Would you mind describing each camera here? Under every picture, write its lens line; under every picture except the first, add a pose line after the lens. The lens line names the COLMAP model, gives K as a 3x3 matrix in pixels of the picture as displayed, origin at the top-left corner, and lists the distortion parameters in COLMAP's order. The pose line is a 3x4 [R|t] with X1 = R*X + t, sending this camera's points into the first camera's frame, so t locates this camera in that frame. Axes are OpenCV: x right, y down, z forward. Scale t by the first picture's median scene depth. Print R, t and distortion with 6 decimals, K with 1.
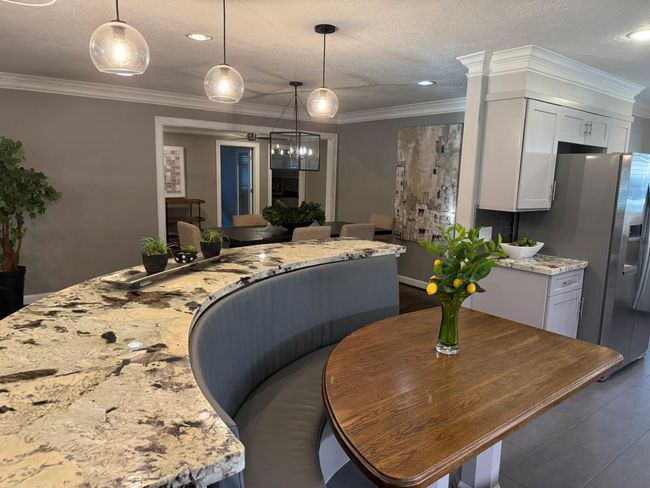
lens RADIAL K [[460.4, 0, 327.2], [0, 460.4, 243.0], [0, 0, 1]] dist [0.054110, -0.068225]
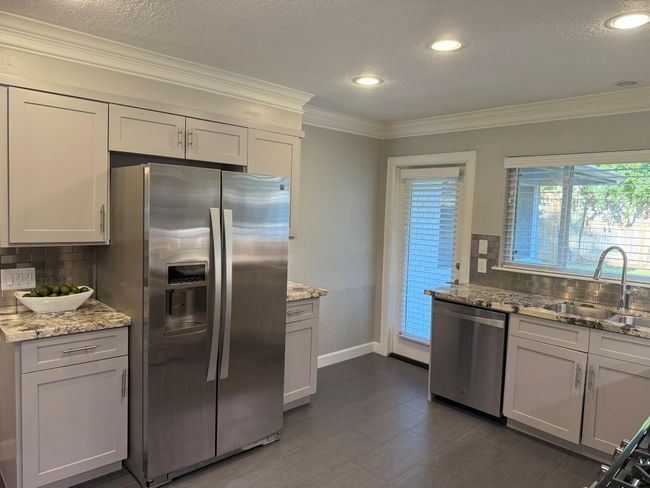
lens RADIAL K [[460.4, 0, 323.9], [0, 460.4, 240.4], [0, 0, 1]] dist [0.054110, -0.068225]
pose [[0.996228, 0.000057, 0.086769, 0.762762], [0.007109, 0.996584, -0.082273, -0.015231], [-0.086477, 0.082580, 0.992825, 0.253274]]
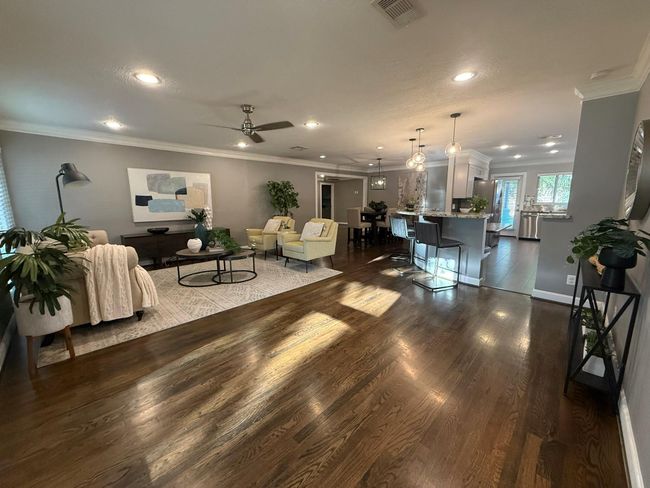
lens RADIAL K [[259.4, 0, 323.5], [0, 259.4, 242.1], [0, 0, 1]] dist [0.004186, 0.000557]
pose [[0.989843, -0.057565, 0.129990, -0.819676], [0.056275, 0.998323, 0.013582, 0.156852], [-0.130553, -0.006129, 0.991422, -0.682464]]
